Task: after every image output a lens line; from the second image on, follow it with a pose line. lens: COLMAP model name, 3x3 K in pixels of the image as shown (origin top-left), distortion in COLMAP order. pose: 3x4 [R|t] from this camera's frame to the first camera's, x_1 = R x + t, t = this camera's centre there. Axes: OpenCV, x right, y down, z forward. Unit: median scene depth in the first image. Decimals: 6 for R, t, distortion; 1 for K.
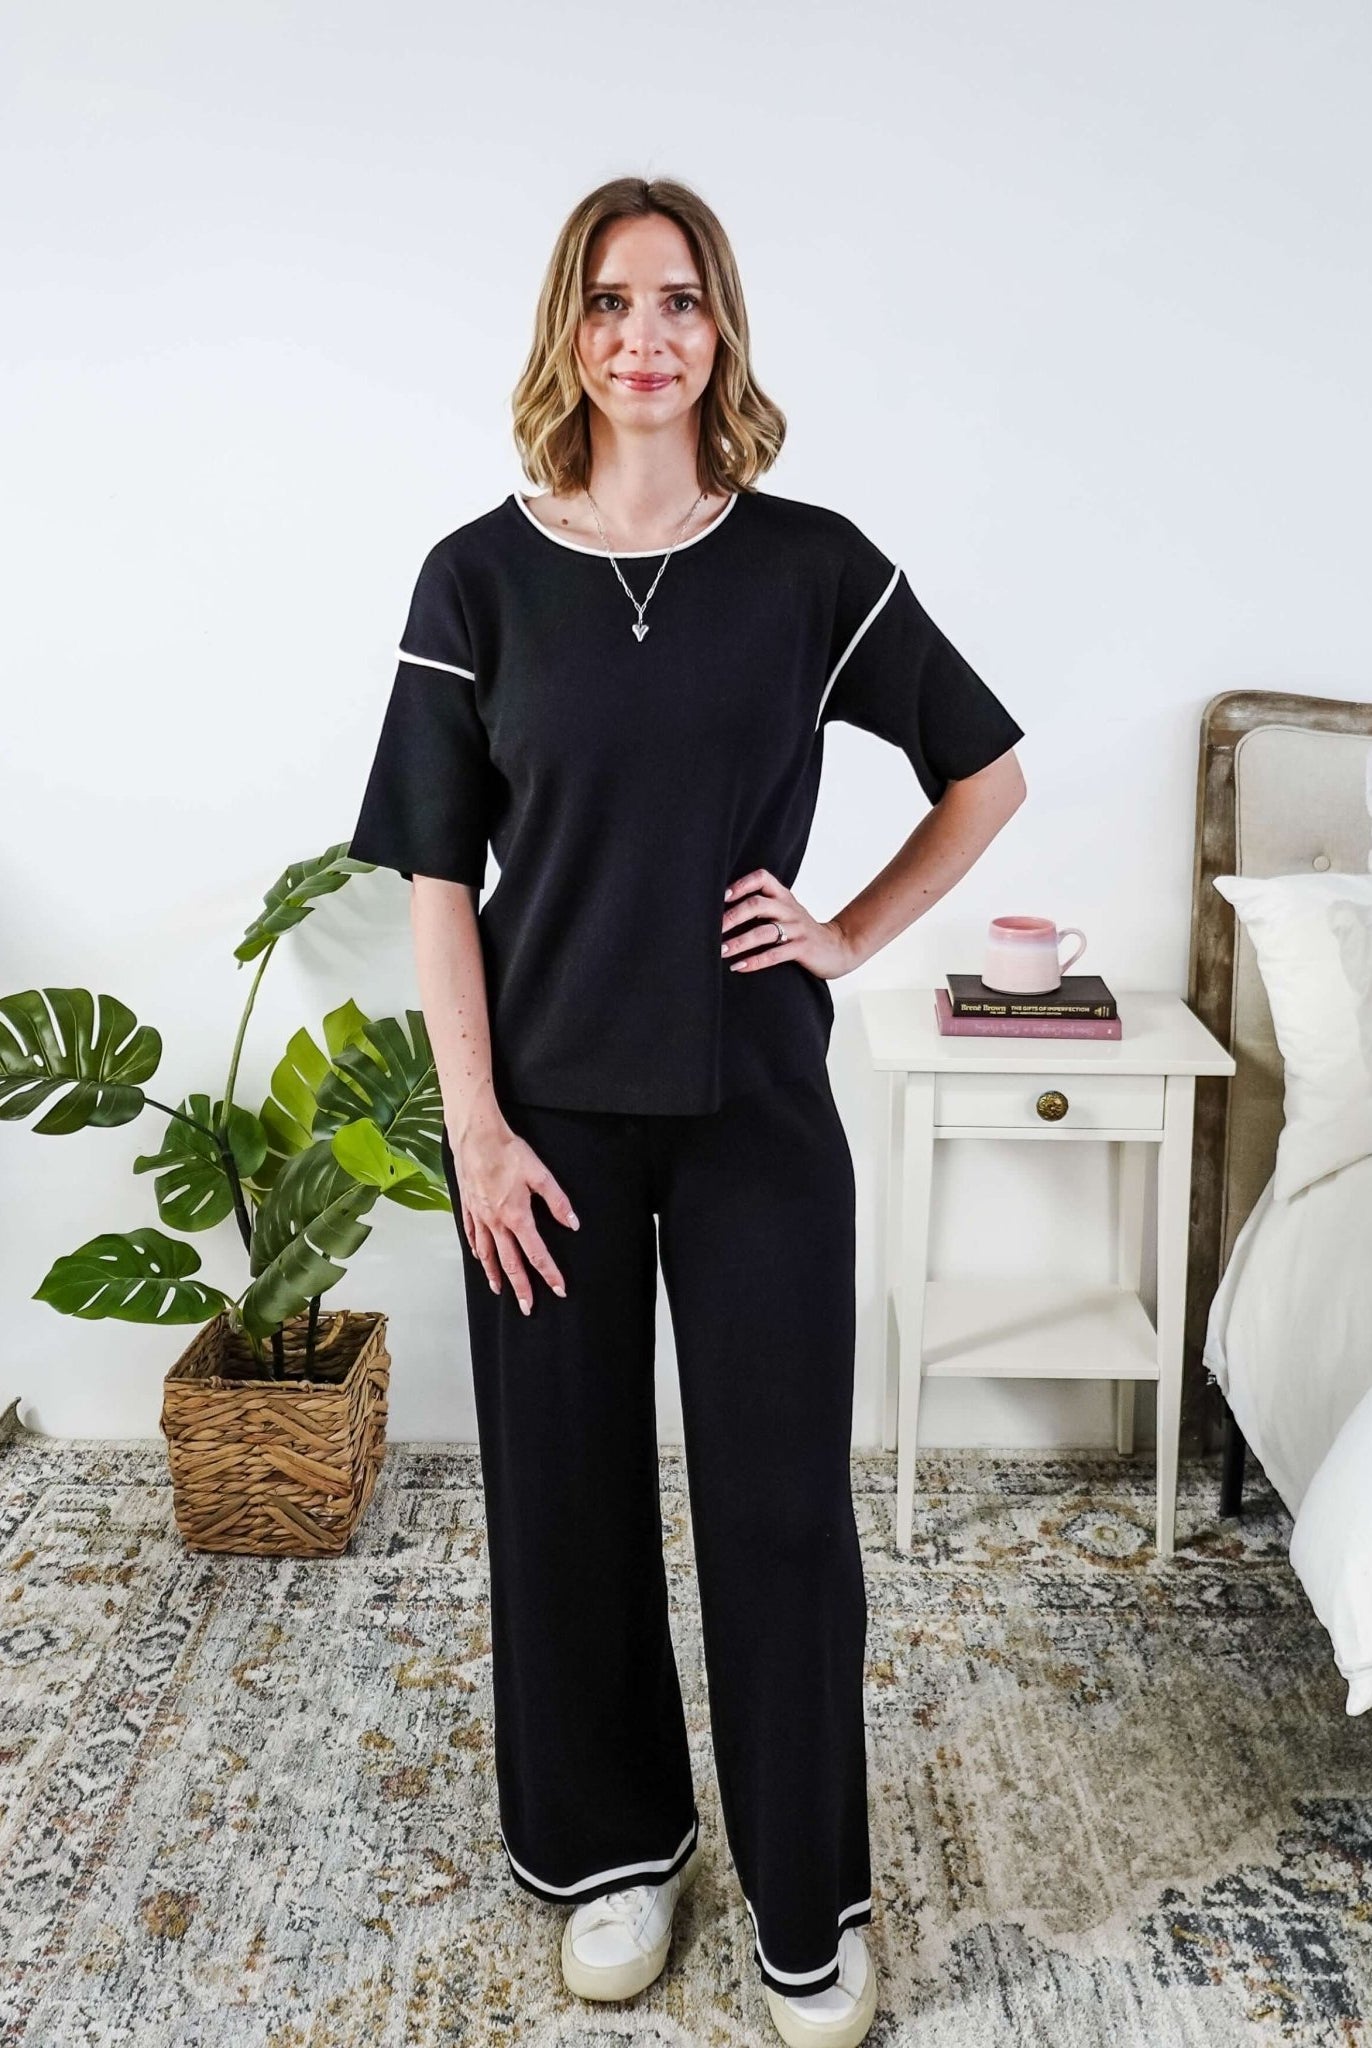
lens RADIAL K [[2508.4, 0, 692.2], [0, 2508.4, 813.3], [0, 0, 1]] dist [-0.005941, 0.009011]
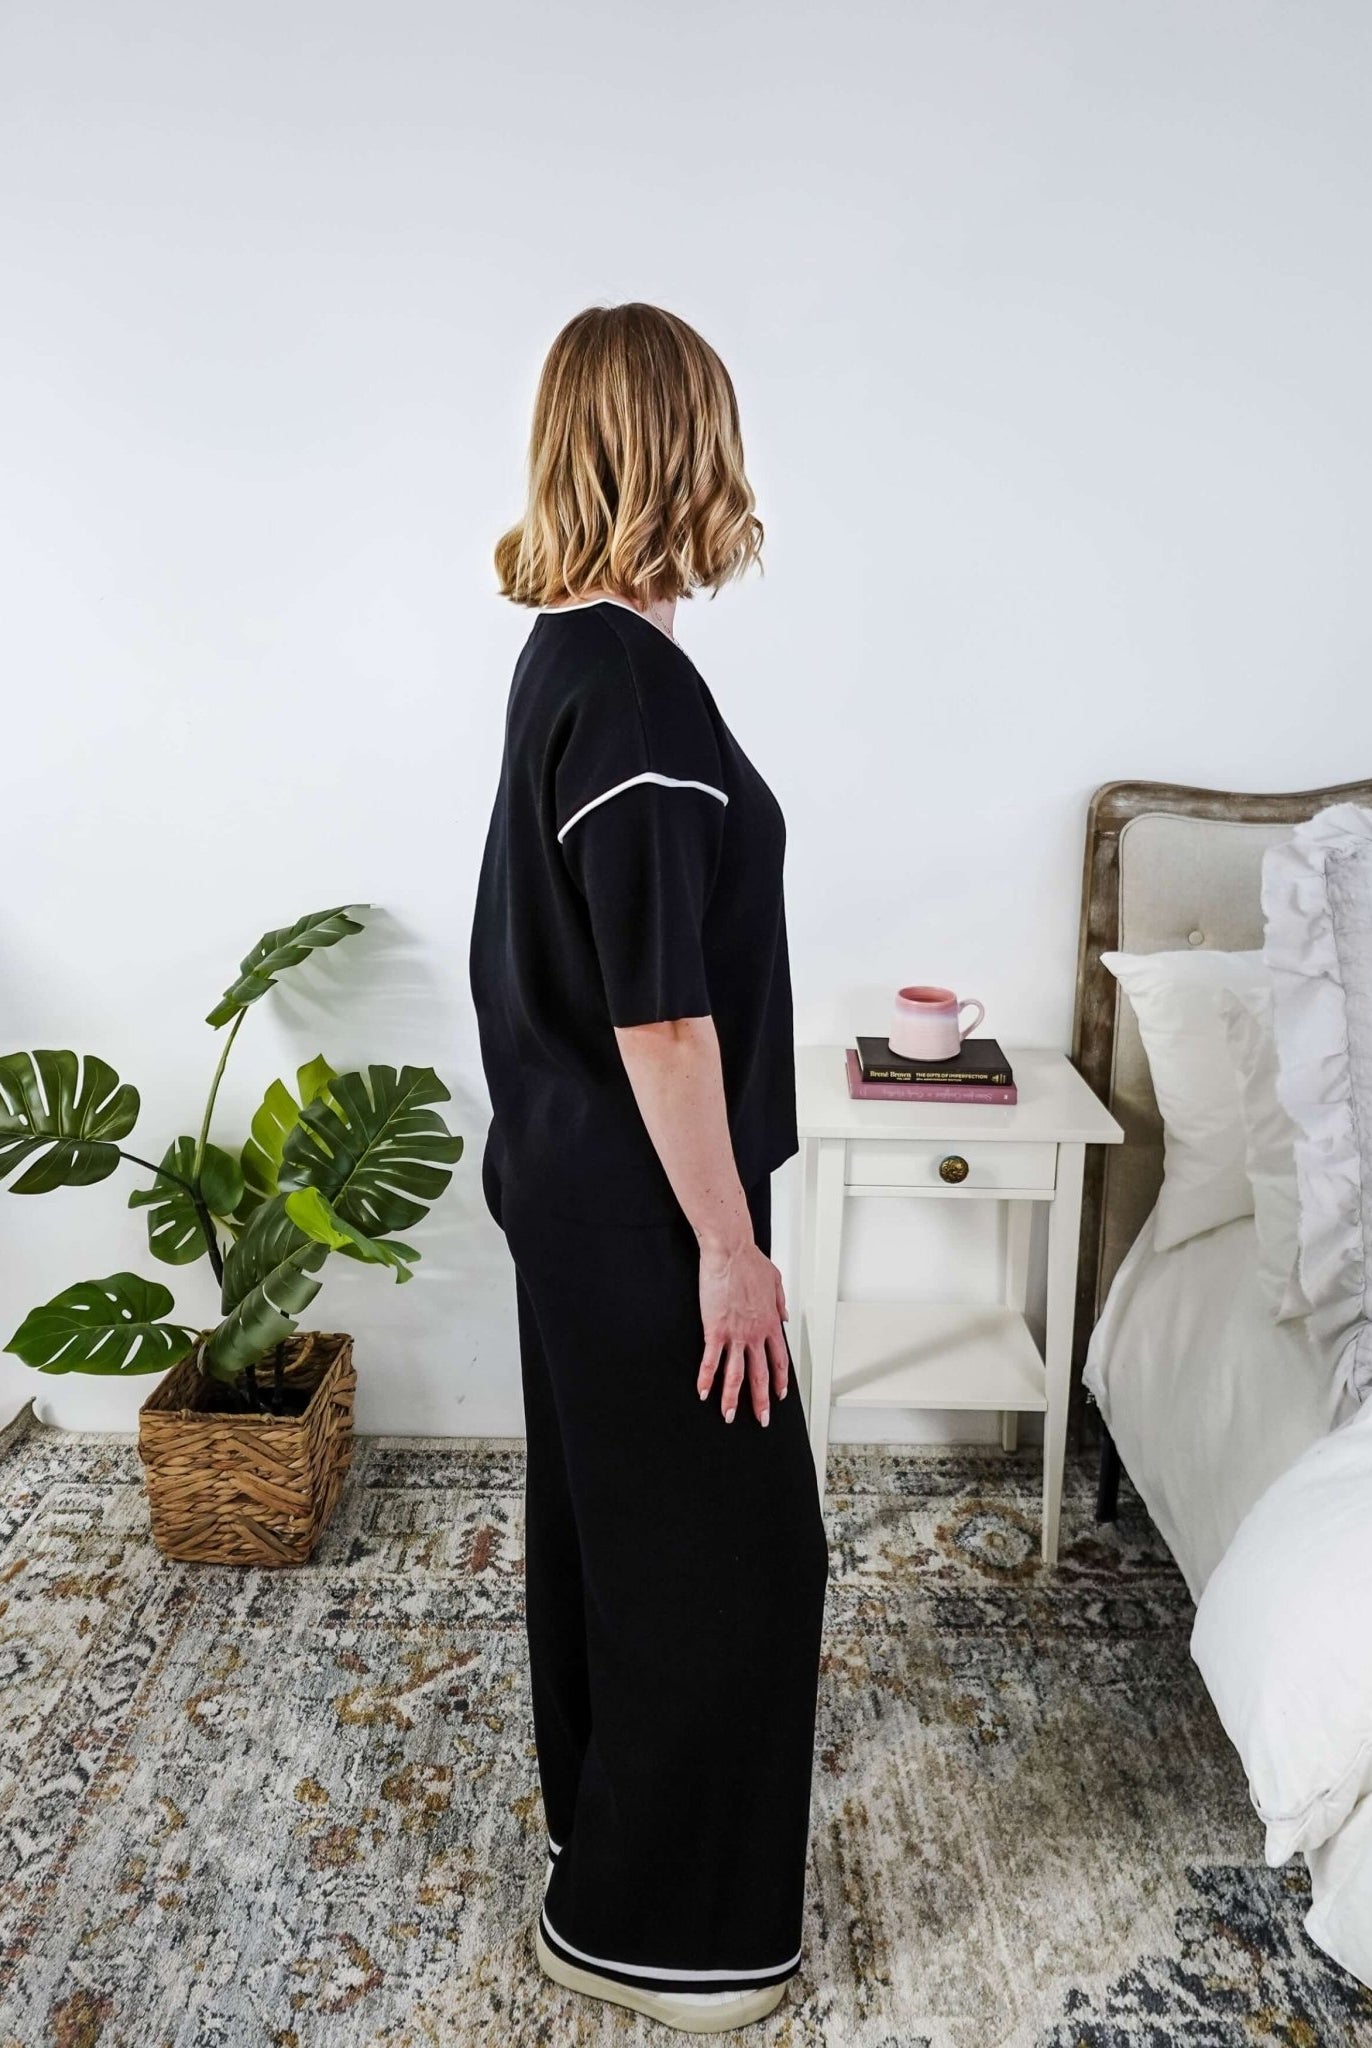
lens RADIAL K [[1787.1, 0, 678.7], [0, 1787.1, 890.8], [0, 0, 1]] dist [0.008381, -0.016553]
pose [[0.999966, 0.004355, 0.006972, 0.018425], [-0.004625, 0.999217, 0.039294, -0.032880], [-0.006796, -0.039325, 0.999203, 0.229010]]
